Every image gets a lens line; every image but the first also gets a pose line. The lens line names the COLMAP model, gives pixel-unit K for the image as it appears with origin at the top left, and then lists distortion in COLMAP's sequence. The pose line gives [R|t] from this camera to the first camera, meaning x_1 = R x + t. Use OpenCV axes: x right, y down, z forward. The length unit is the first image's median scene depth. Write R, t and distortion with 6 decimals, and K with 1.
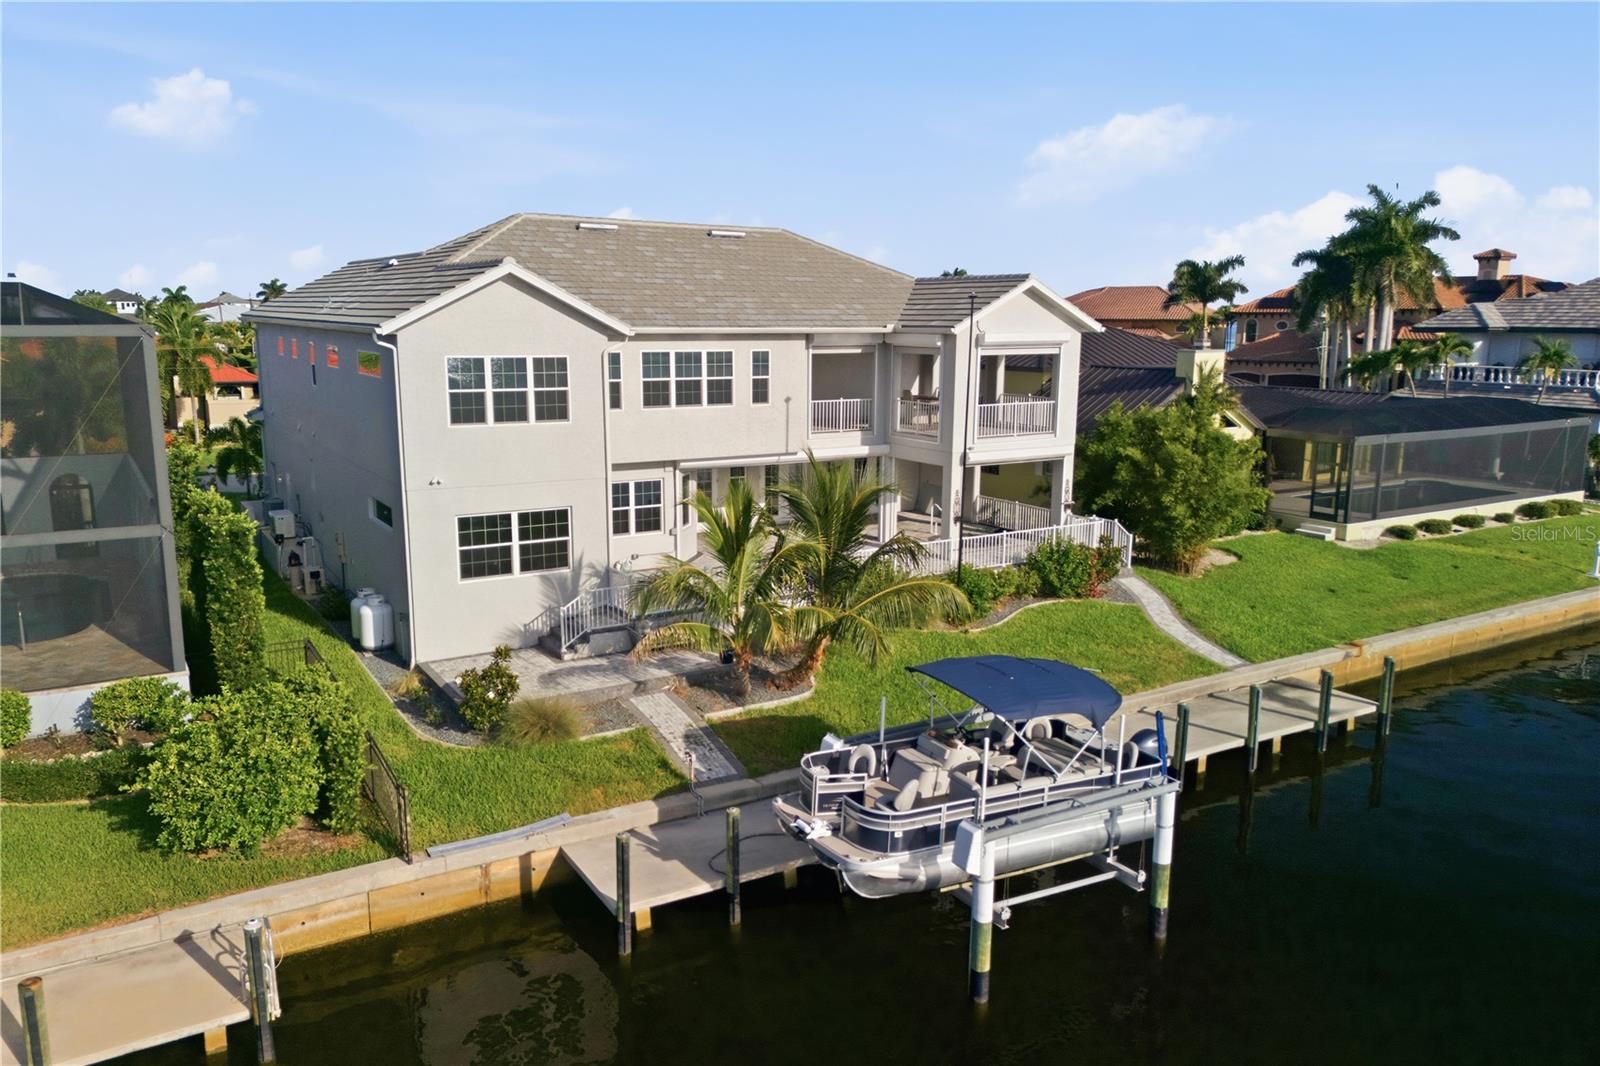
lens RADIAL K [[1167.8, 0, 797.4], [0, 1167.8, 555.9], [0, 0, 1]] dist [0.069776, -0.058483]
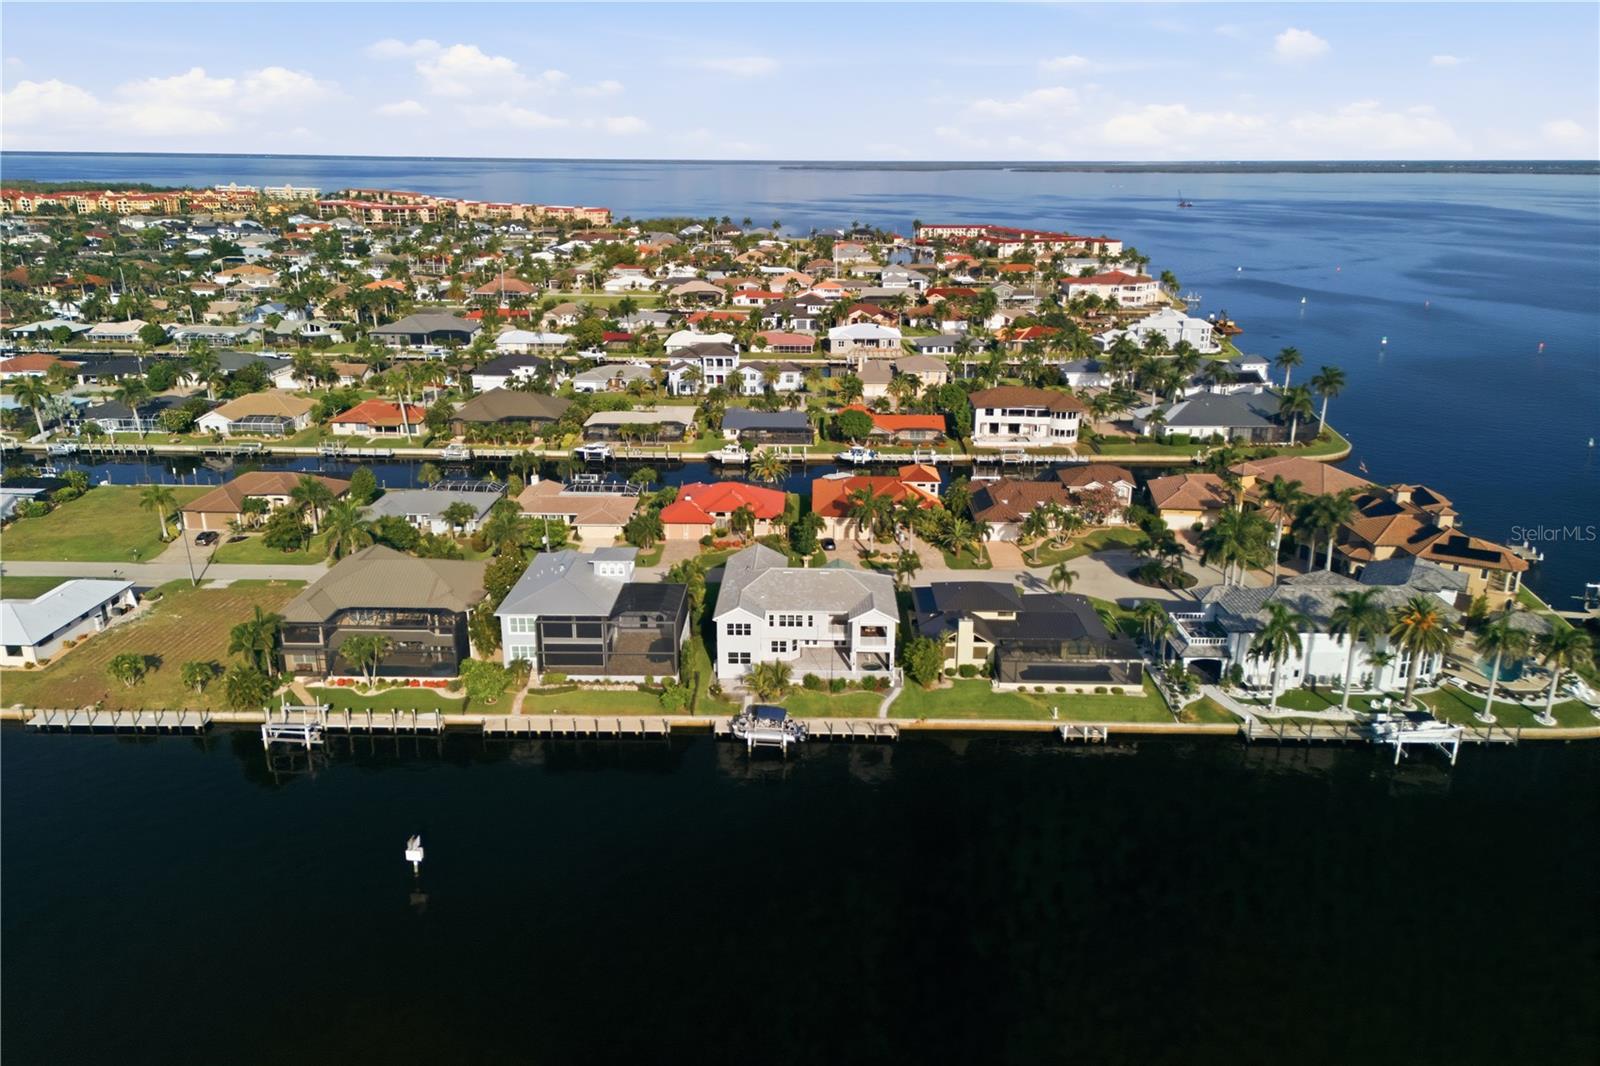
lens RADIAL K [[1165.2, 0, 800.0], [0, 1165.2, 533.0], [0, 0, 1]] dist [0.109053, -0.138604]
pose [[0.842966, 0.157980, -0.514248, 2.353293], [-0.106280, 0.985975, 0.128680, -1.158688], [0.527365, -0.053818, 0.847933, -2.916814]]
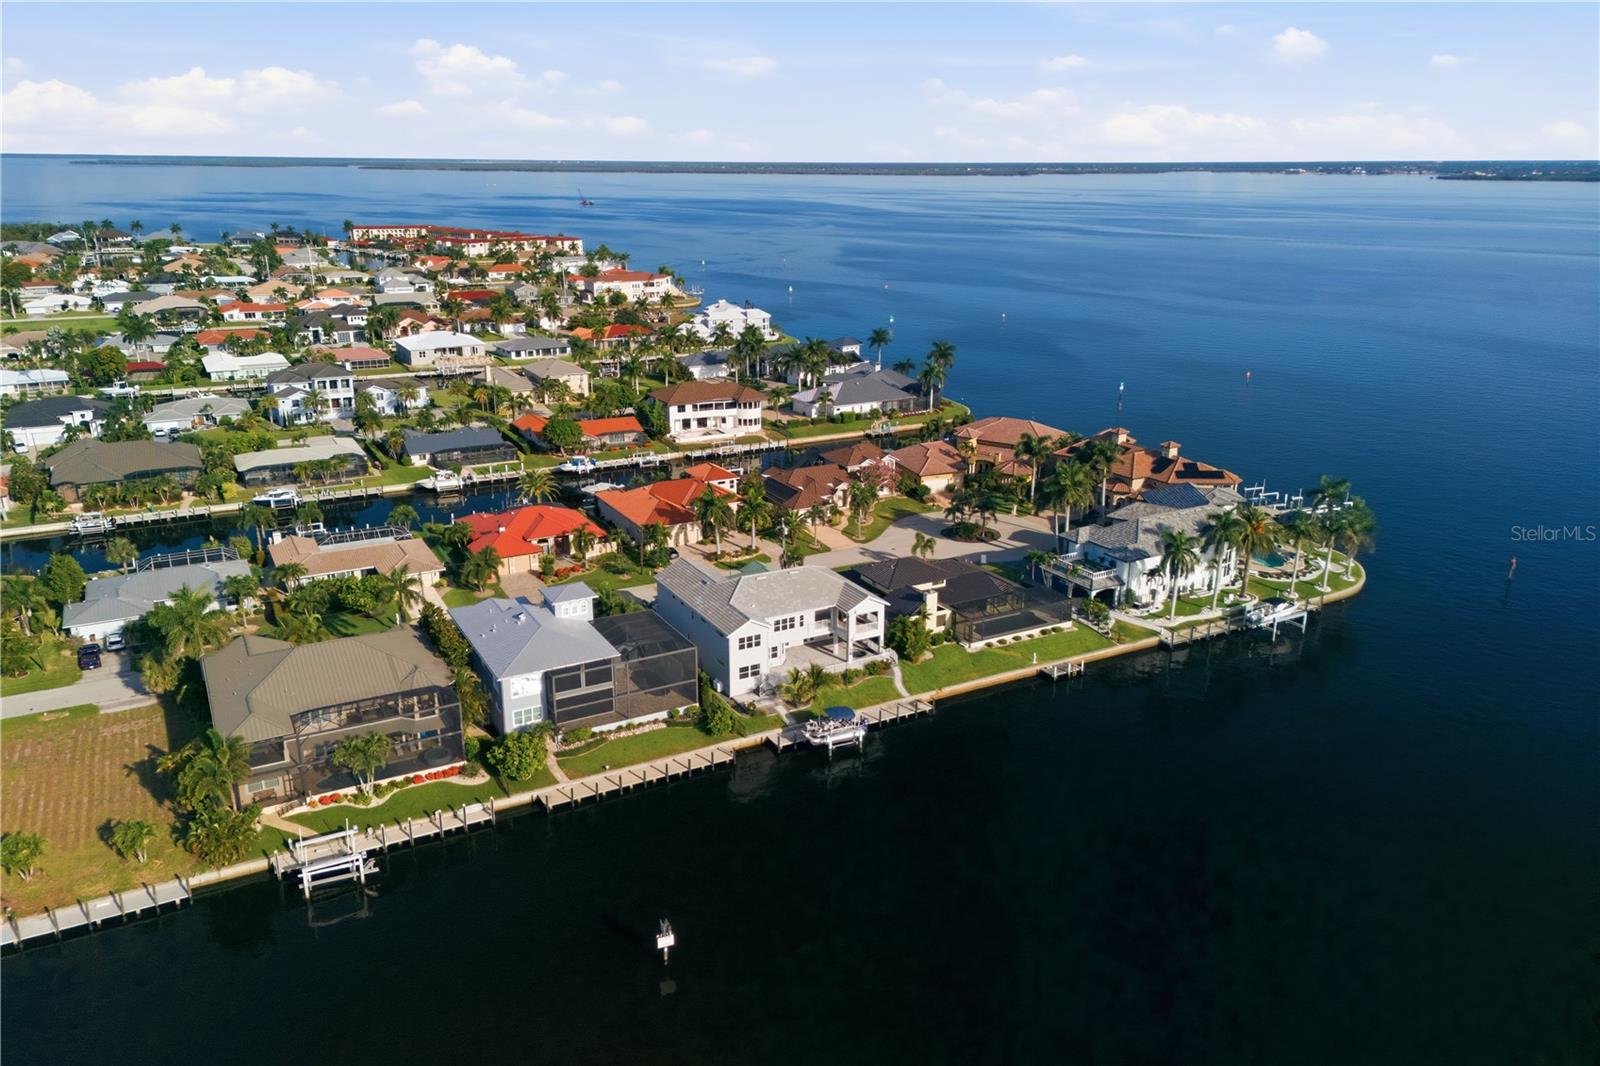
lens RADIAL K [[1165.2, 0, 800.0], [0, 1165.2, 533.0], [0, 0, 1]] dist [0.109053, -0.138604]
pose [[0.998903, 0.010581, -0.045609, 0.172856], [-0.005904, 0.994819, 0.101486, -1.038151], [0.046446, -0.101106, 0.993791, -3.601198]]
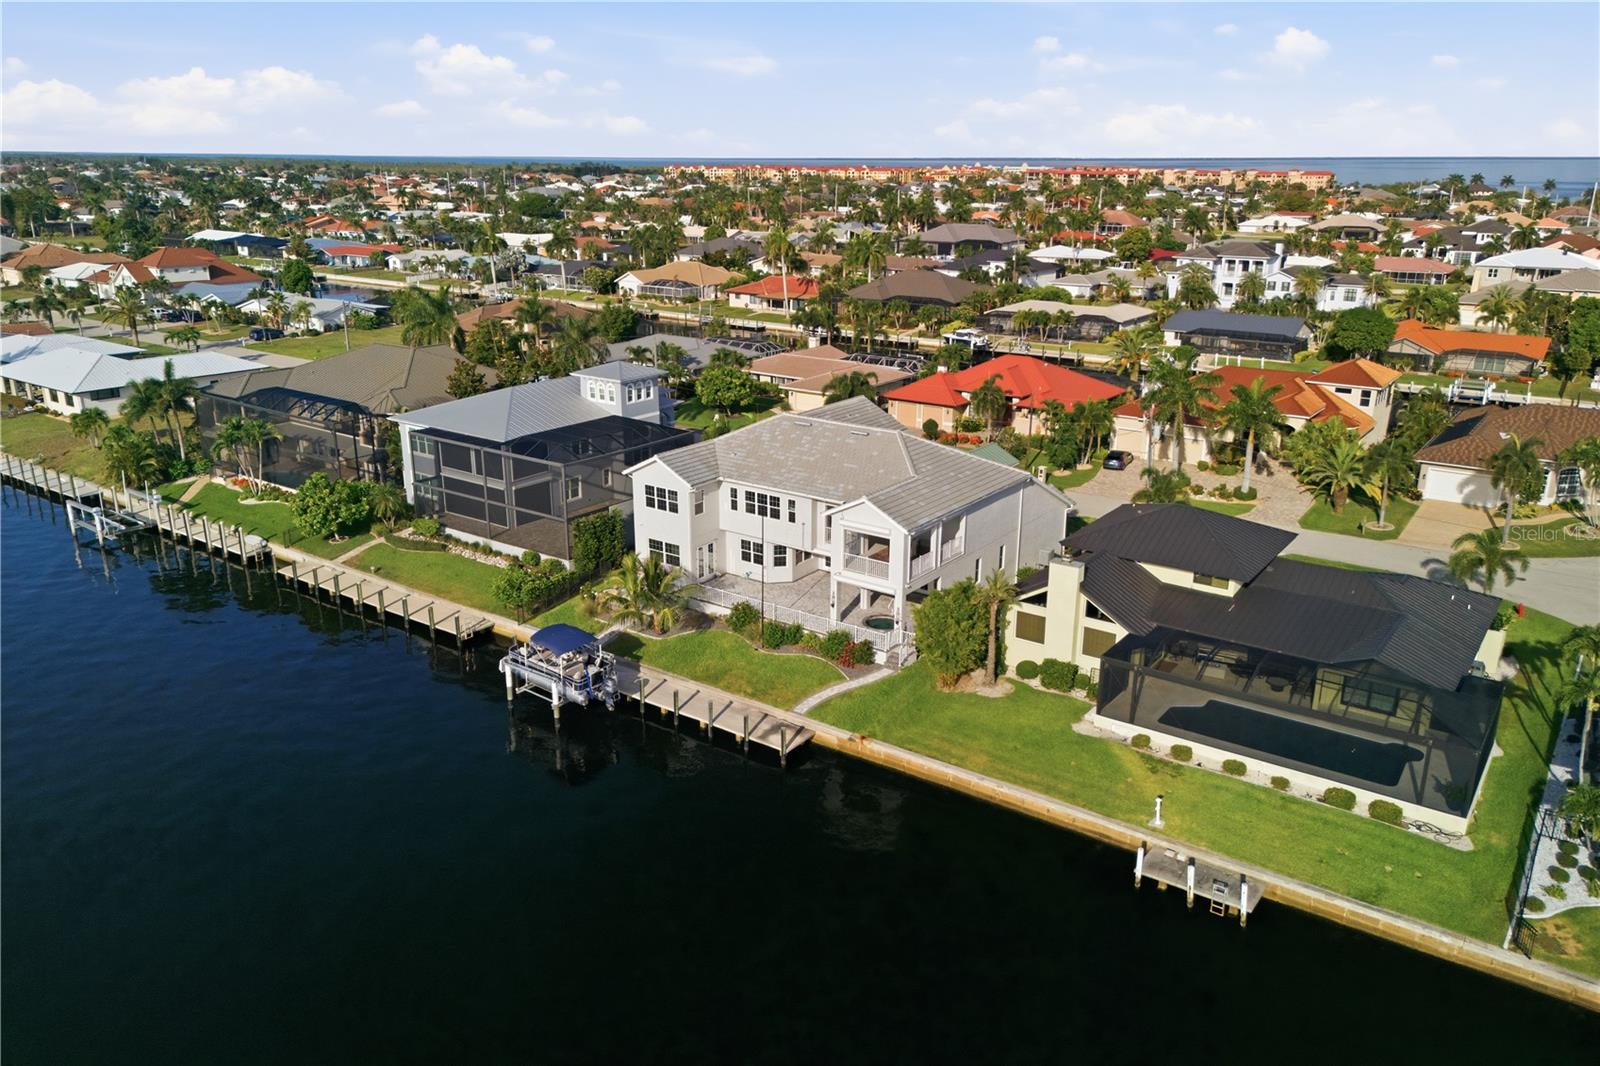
lens RADIAL K [[1167.8, 0, 797.4], [0, 1167.8, 555.9], [0, 0, 1]] dist [0.069776, -0.058483]
pose [[0.379434, 0.288687, -0.879028, 2.215647], [-0.187886, 0.954321, 0.232313, -0.677666], [0.905941, 0.077010, 0.416342, 0.150716]]
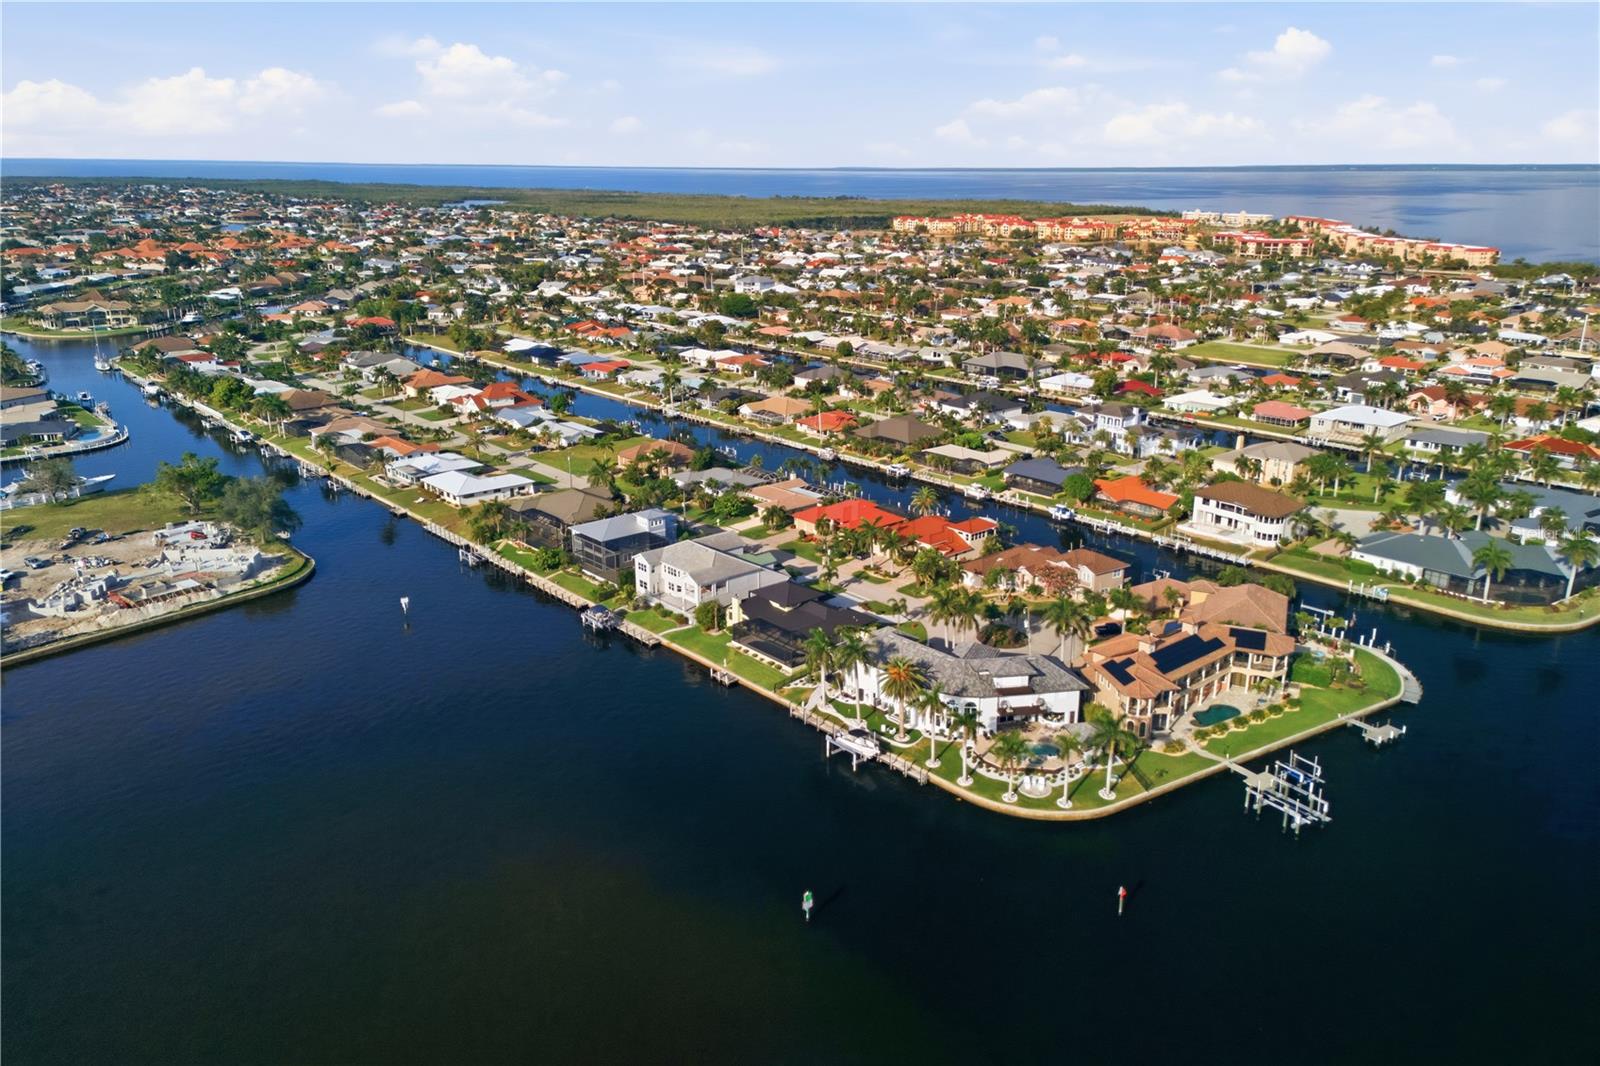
lens RADIAL K [[1165.2, 0, 800.0], [0, 1165.2, 533.0], [0, 0, 1]] dist [0.109053, -0.138604]
pose [[0.169754, 0.285756, -0.943147, 7.433834], [-0.200994, 0.946960, 0.250735, -2.580974], [0.964772, 0.147003, 0.218186, 0.214287]]
